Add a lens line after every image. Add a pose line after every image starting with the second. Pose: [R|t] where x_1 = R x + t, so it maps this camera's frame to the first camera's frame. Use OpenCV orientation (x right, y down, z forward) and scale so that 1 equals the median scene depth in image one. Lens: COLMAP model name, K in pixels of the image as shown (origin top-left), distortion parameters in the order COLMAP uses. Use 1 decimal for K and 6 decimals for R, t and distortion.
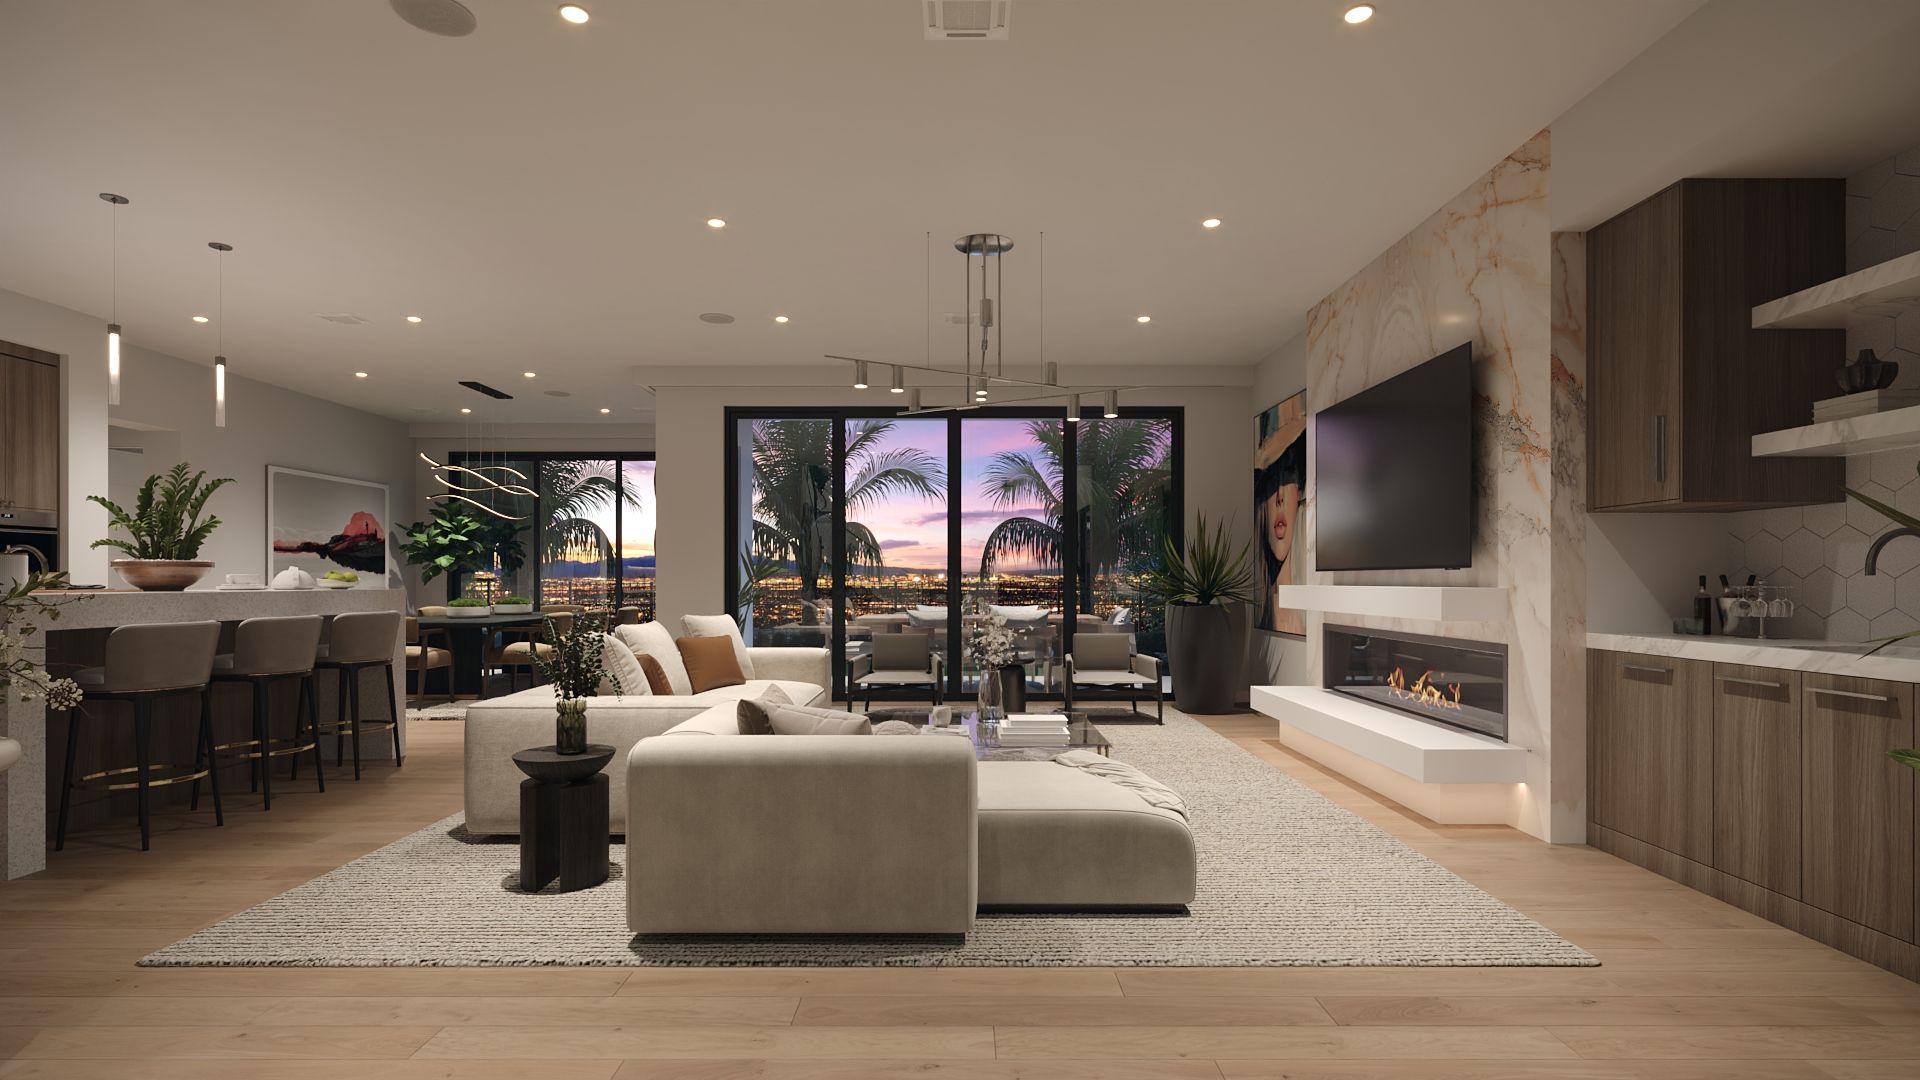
lens RADIAL K [[908.6, 0, 955.0], [0, 908.6, 586.0], [0, 0, 1]] dist [-0.003703, 0.000188]
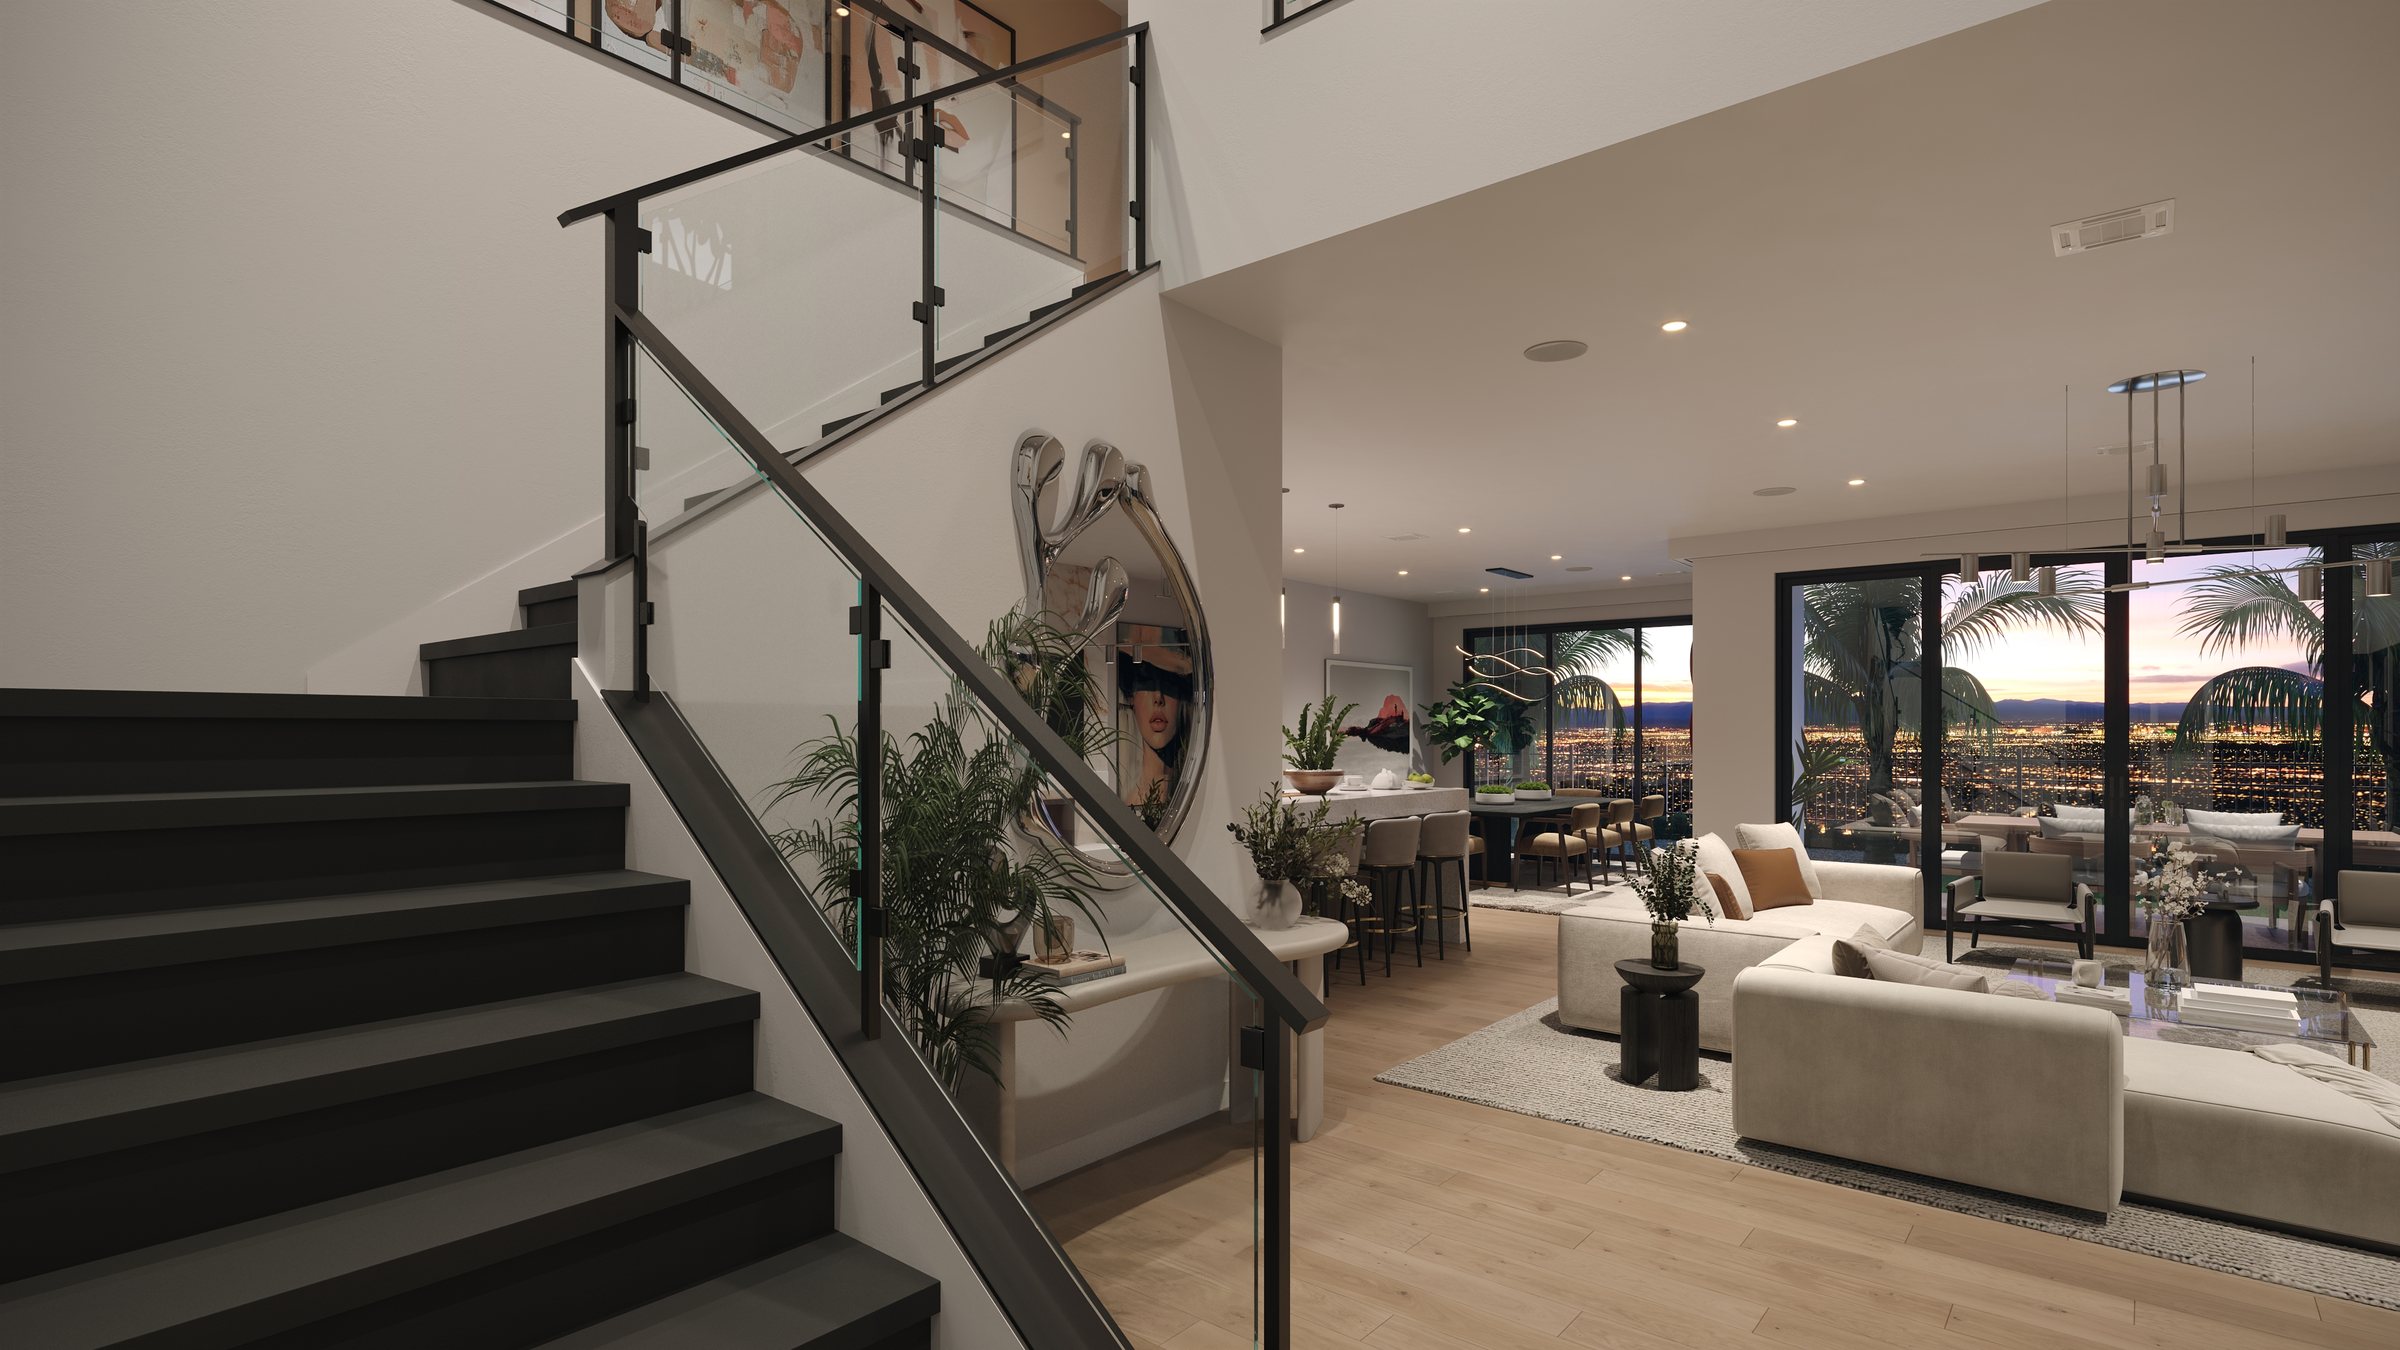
lens RADIAL K [[1135.8, 0, 1193.7], [0, 1135.8, 732.5], [0, 0, 1]] dist [-0.003703, 0.000188]
pose [[0.768216, 0.001079, -0.640190, 0.018031], [-0.003151, 0.999993, -0.002097, -0.062050], [0.640183, 0.003628, 0.768214, -0.273250]]
